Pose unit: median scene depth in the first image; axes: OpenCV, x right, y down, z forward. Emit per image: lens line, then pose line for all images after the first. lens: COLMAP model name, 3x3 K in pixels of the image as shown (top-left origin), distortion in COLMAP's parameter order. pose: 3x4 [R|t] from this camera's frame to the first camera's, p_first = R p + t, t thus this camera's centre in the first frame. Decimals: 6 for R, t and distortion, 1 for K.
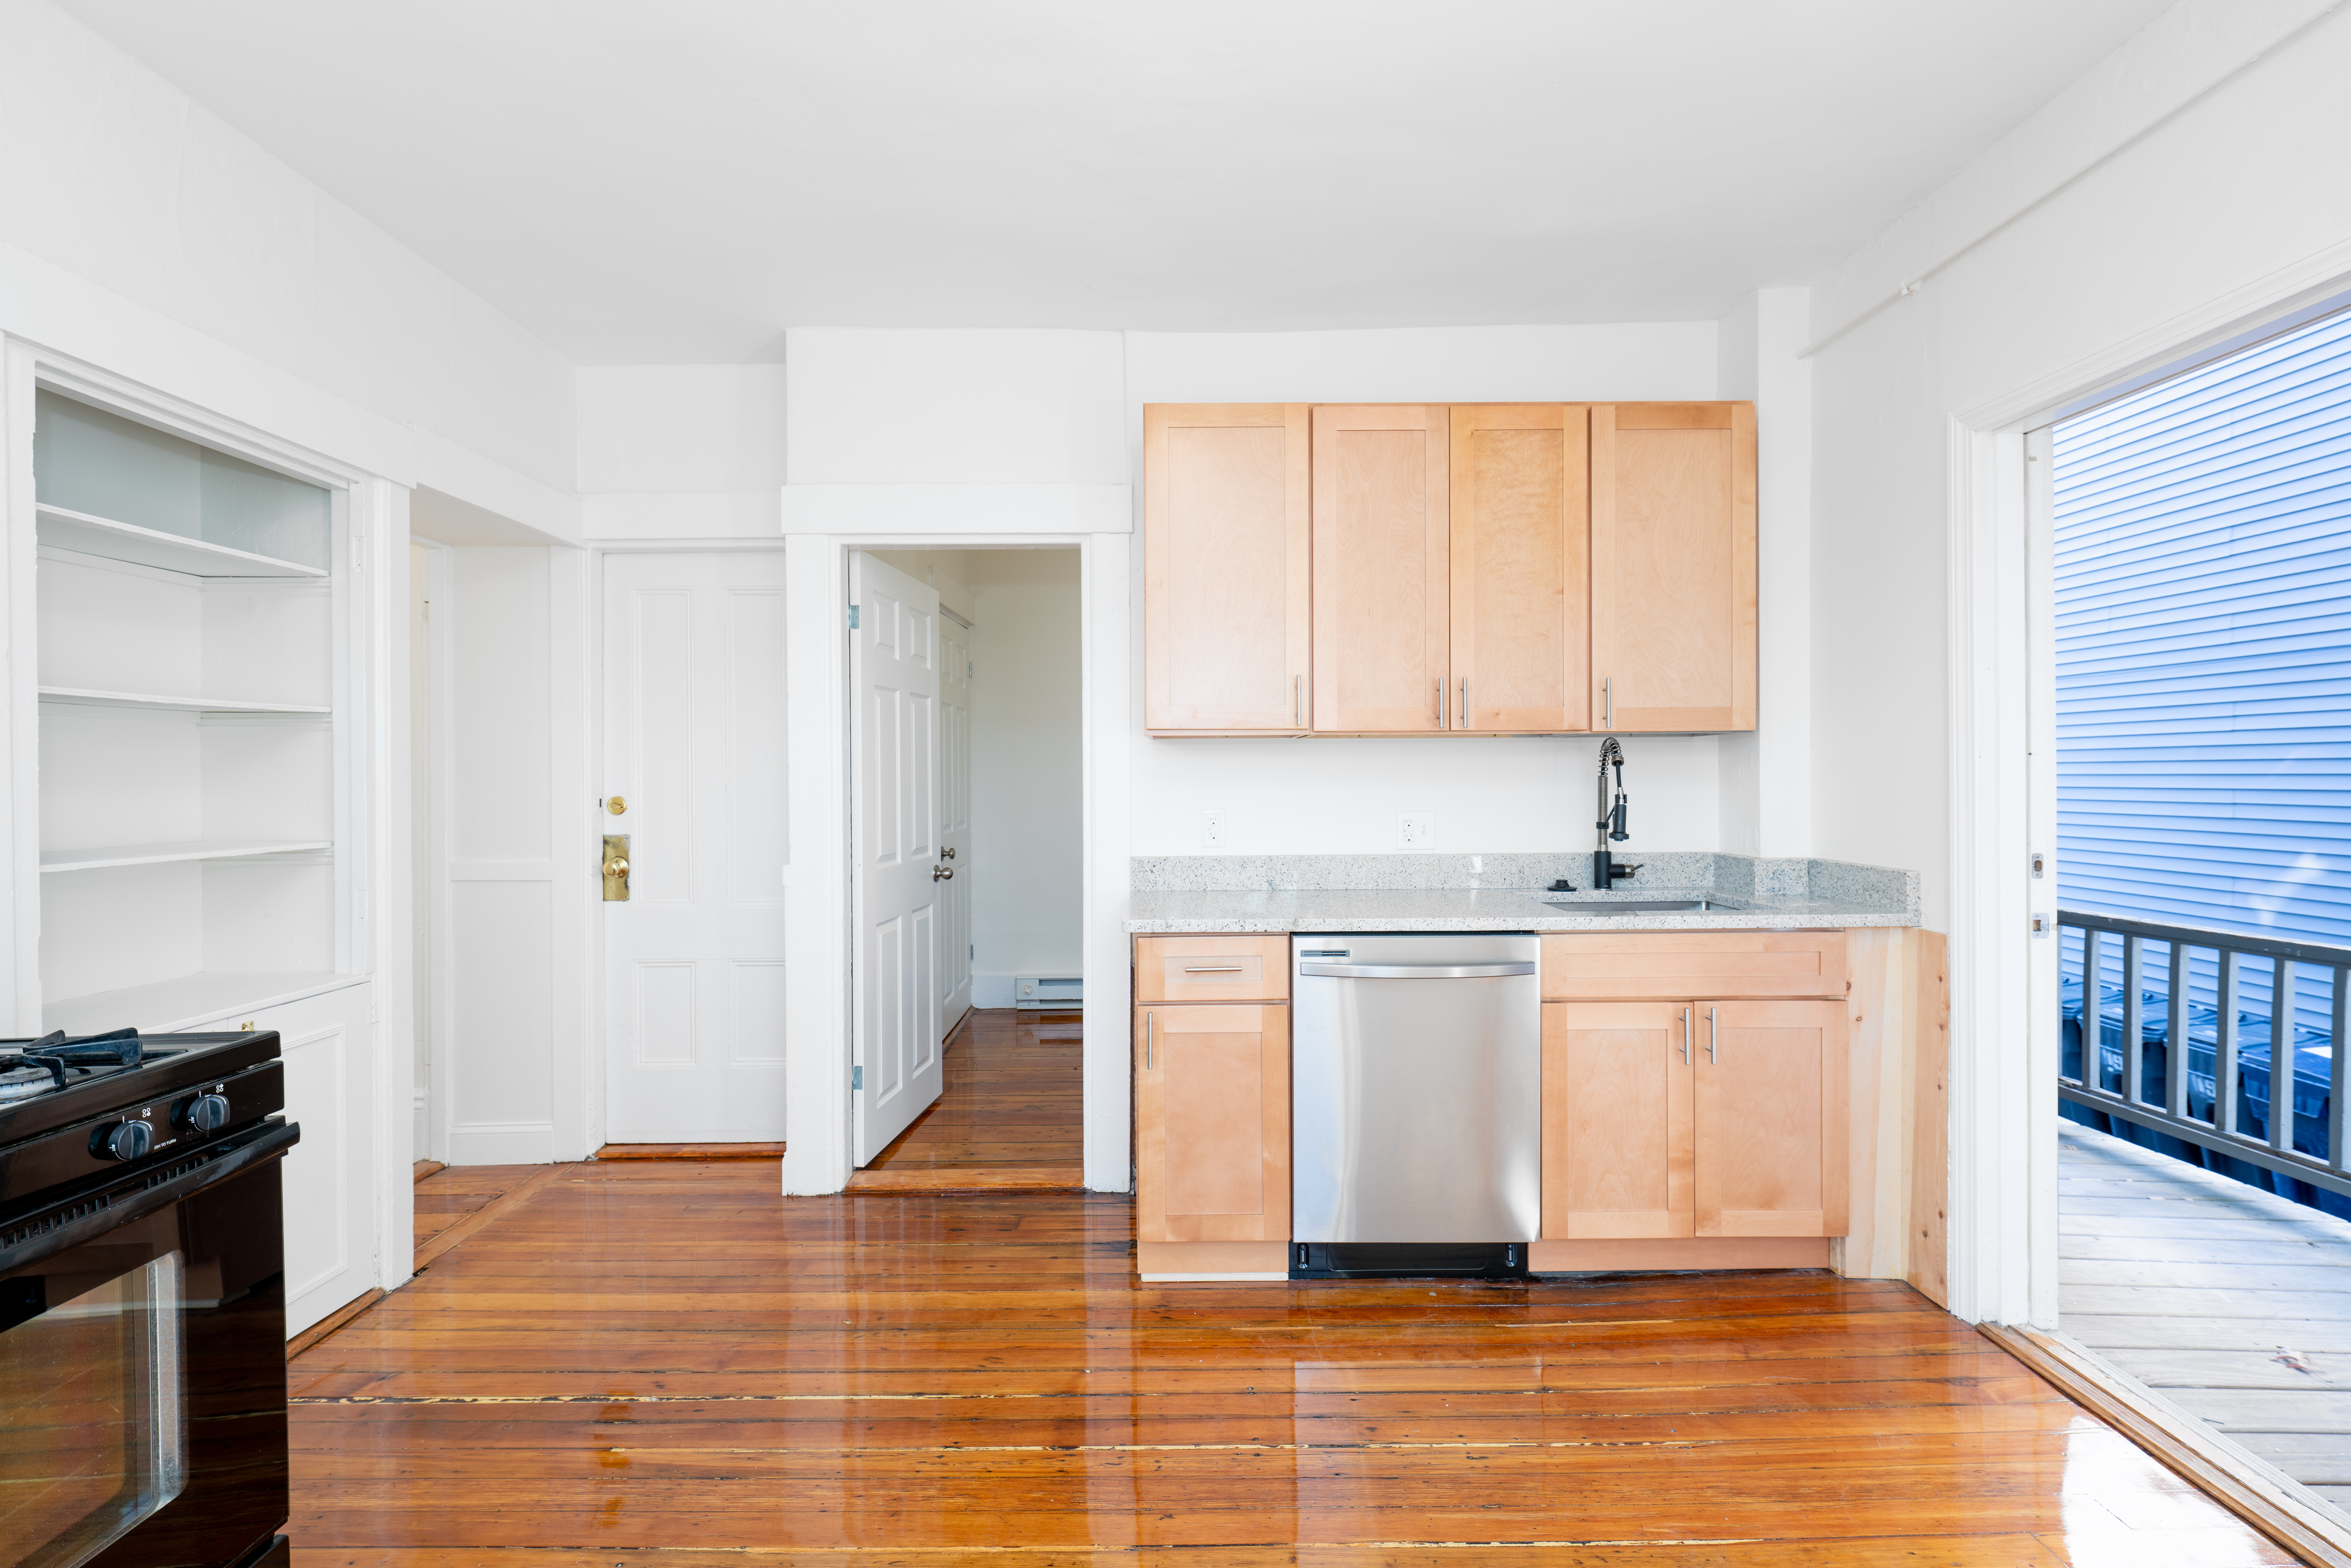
lens RADIAL K [[995.8, 0, 1170.7], [0, 995.8, 775.7], [0, 0, 1]] dist [0.000577, -0.000025]
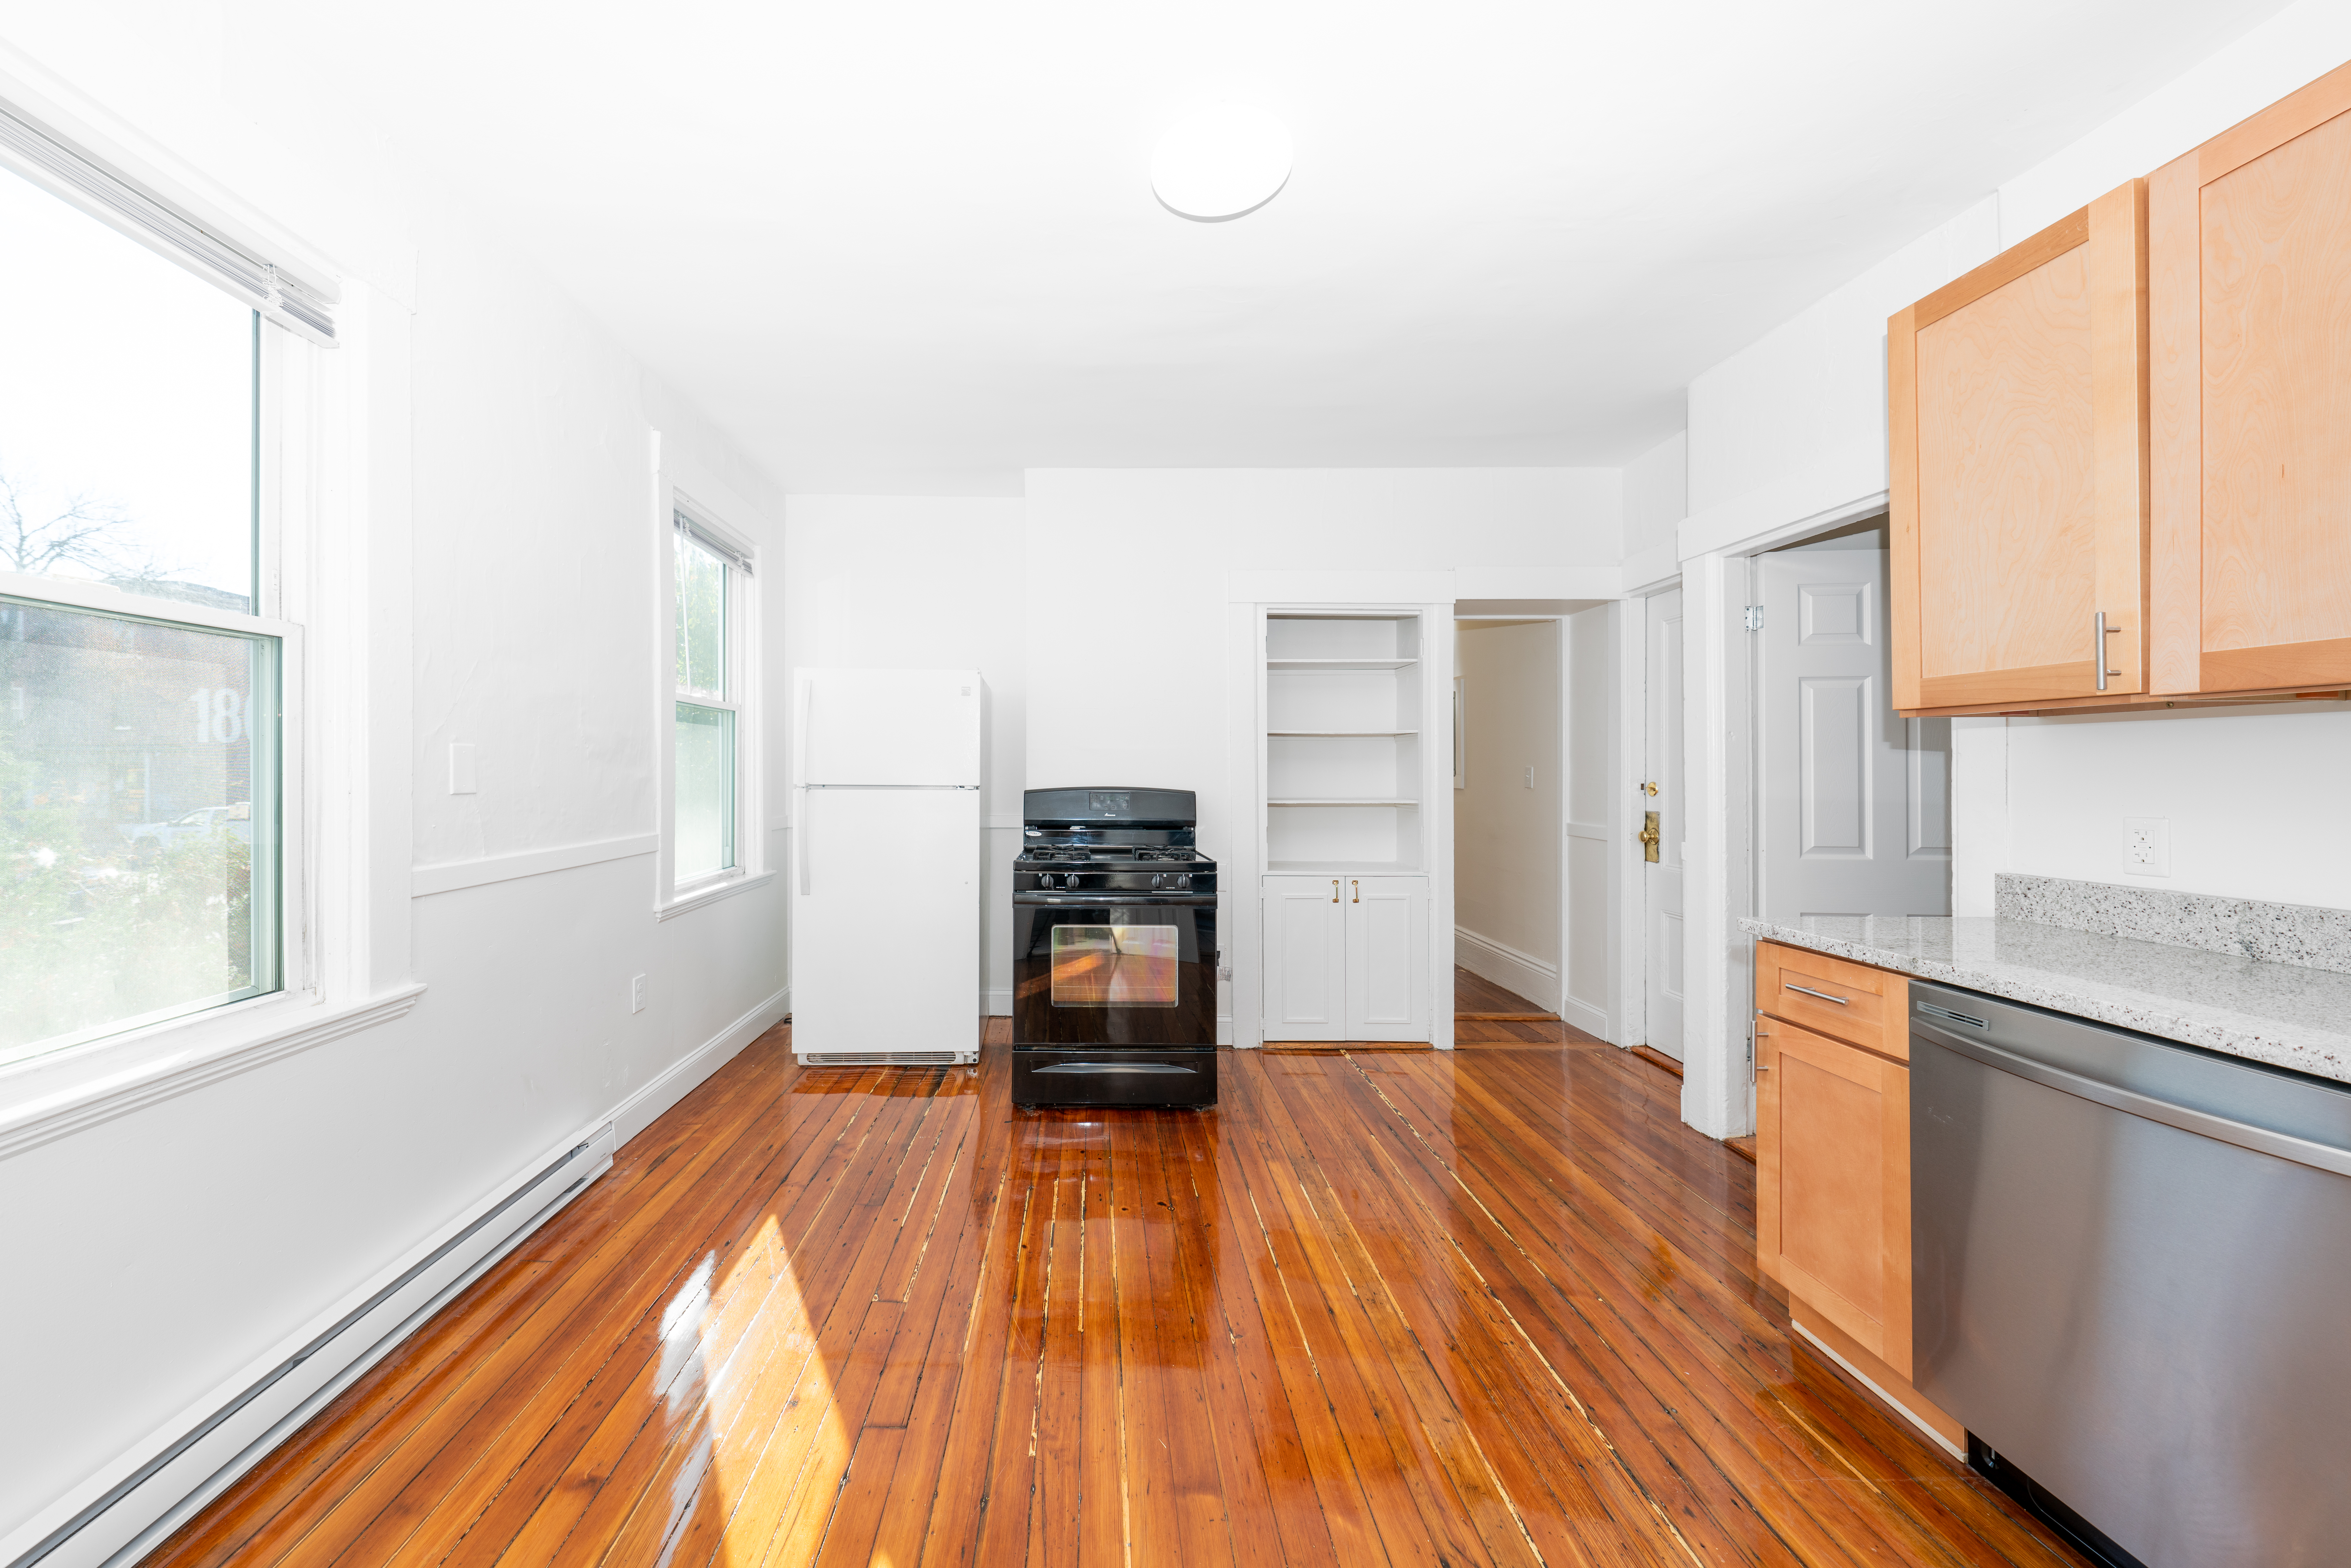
lens RADIAL K [[822.3, 0, 1103.9], [0, 822.3, 784.4], [0, 0, 1]] dist [0.001269, 0.000065]
pose [[0.018363, 0.024992, -0.999519, 0.579489], [-0.004801, 0.999678, 0.024907, 0.001500], [0.999820, 0.004342, 0.018477, 0.304234]]
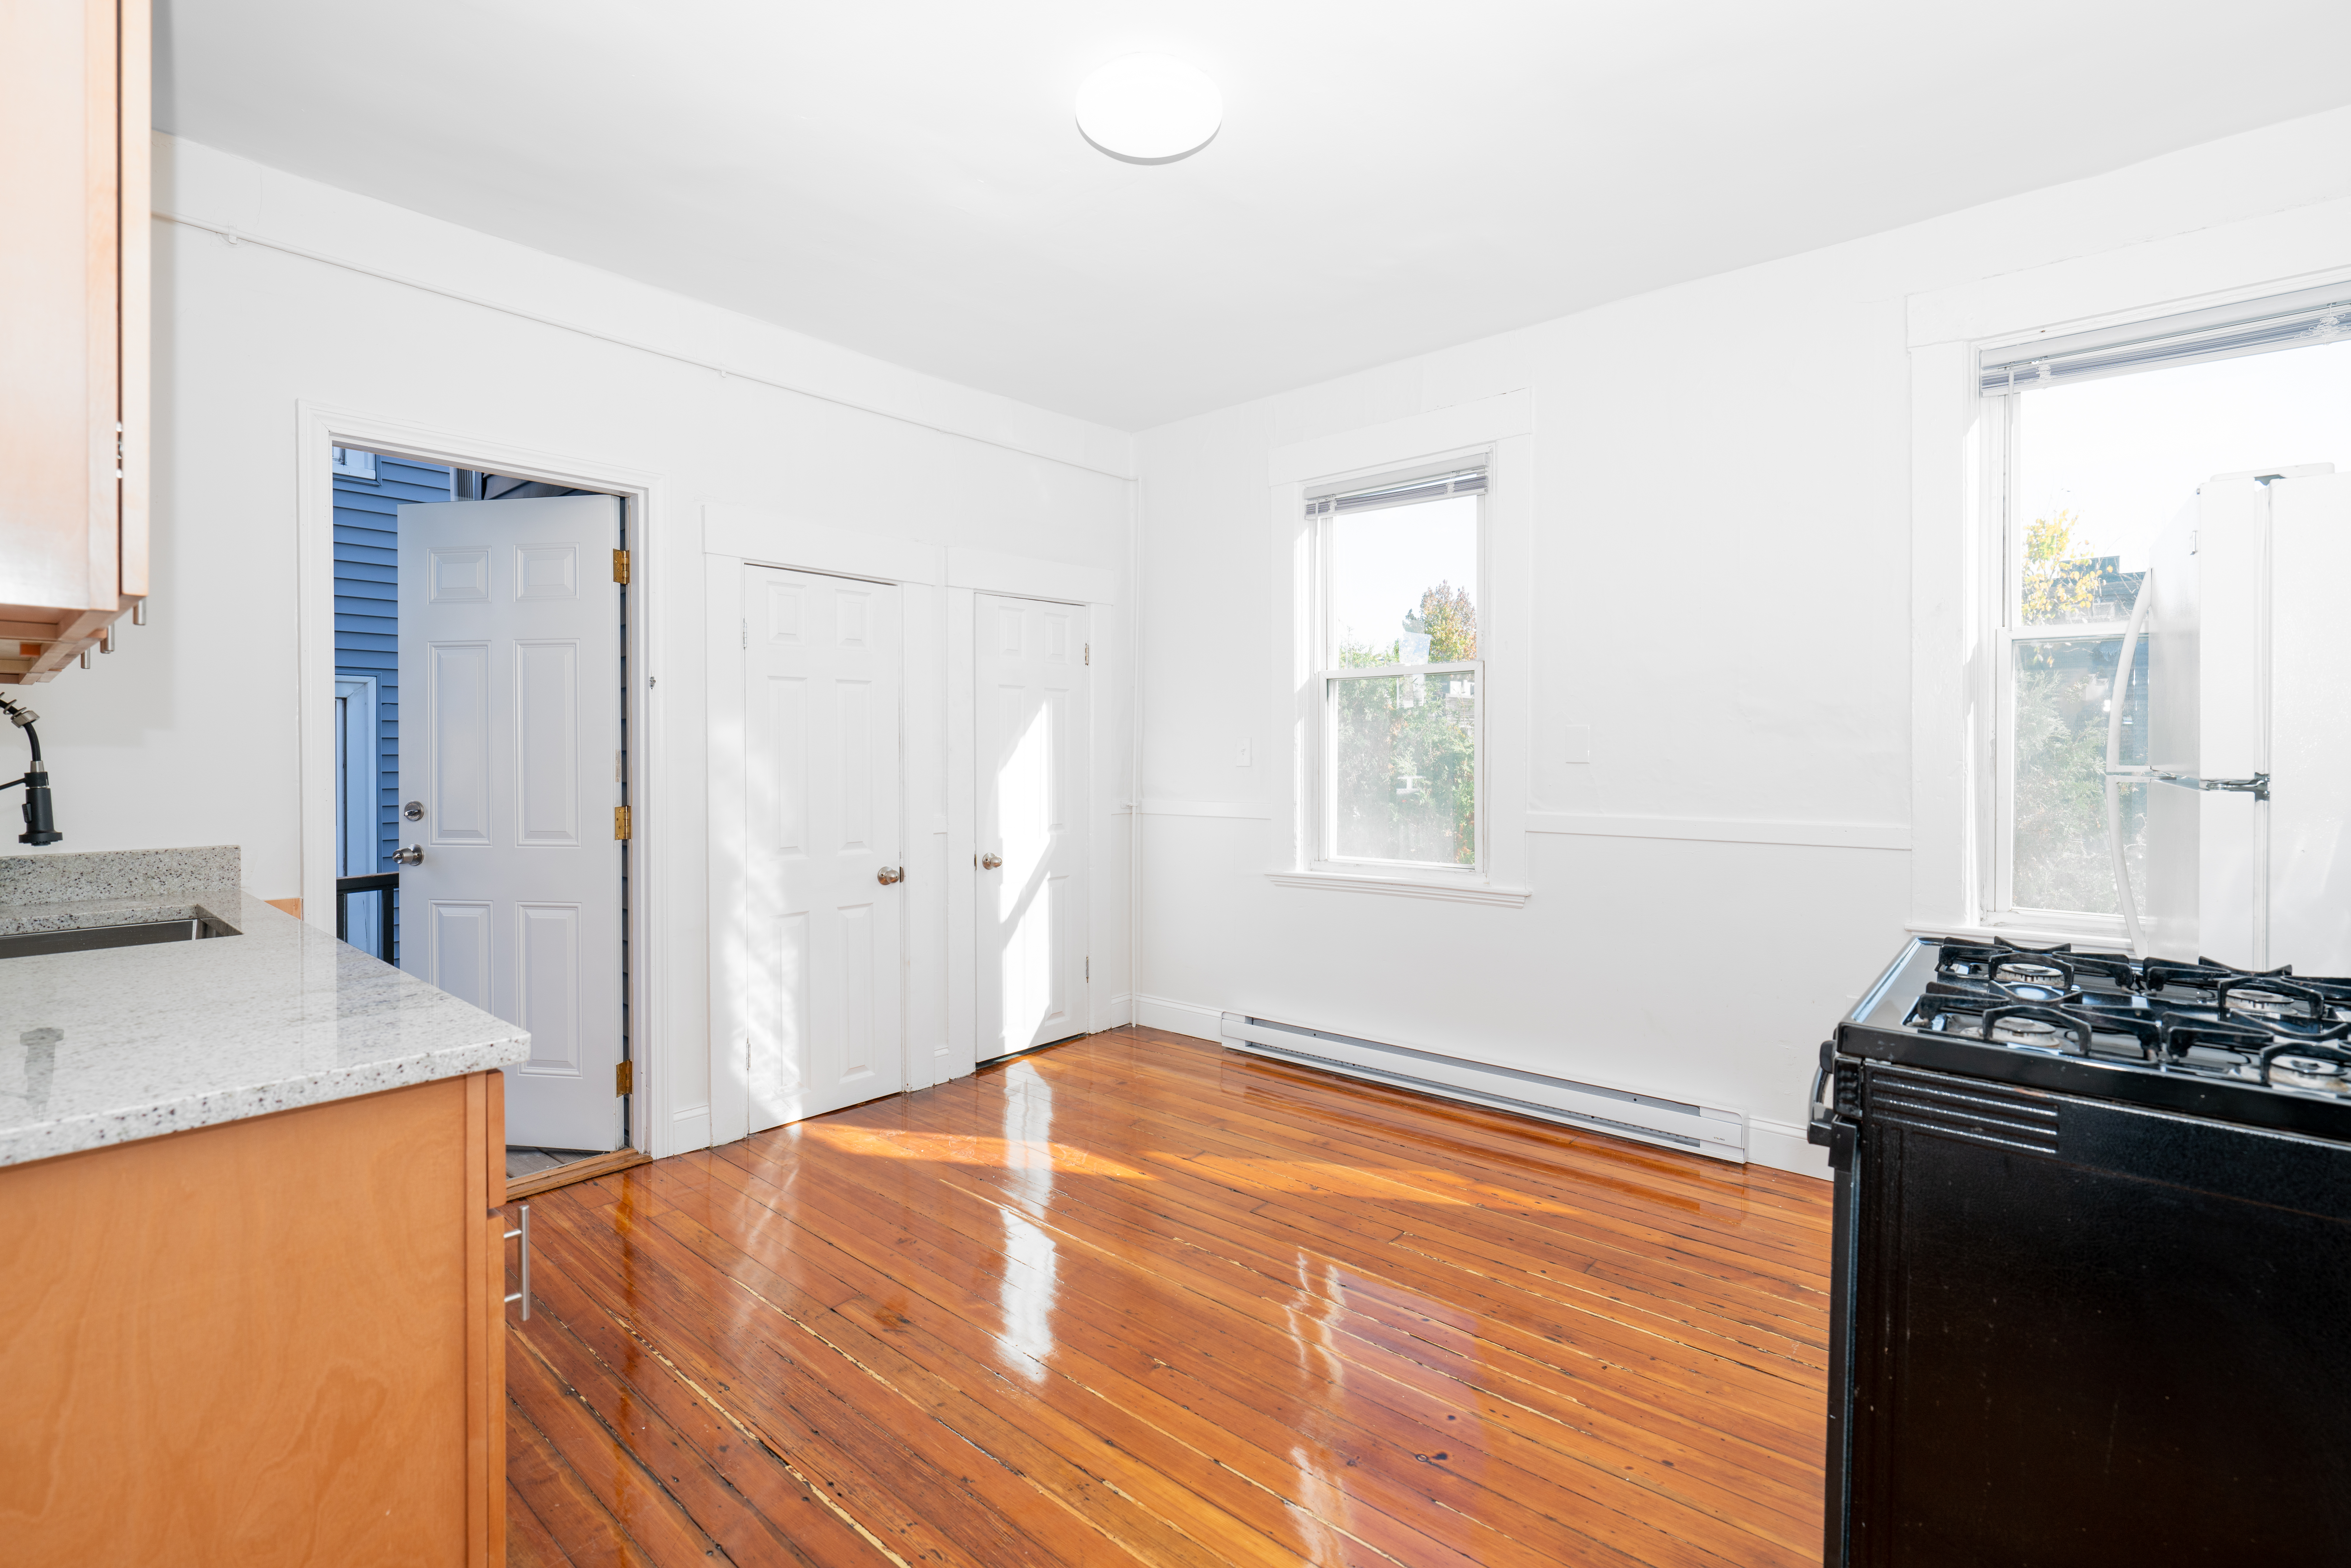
lens RADIAL K [[1076.3, 0, 1168.0], [0, 1076.3, 755.2], [0, 0, 1]] dist [0.001717, -0.000024]
pose [[-0.759222, 0.003906, 0.650820, -0.485208], [0.008903, 0.999951, 0.004384, 0.007947], [-0.650771, 0.009123, -0.759219, 0.953426]]
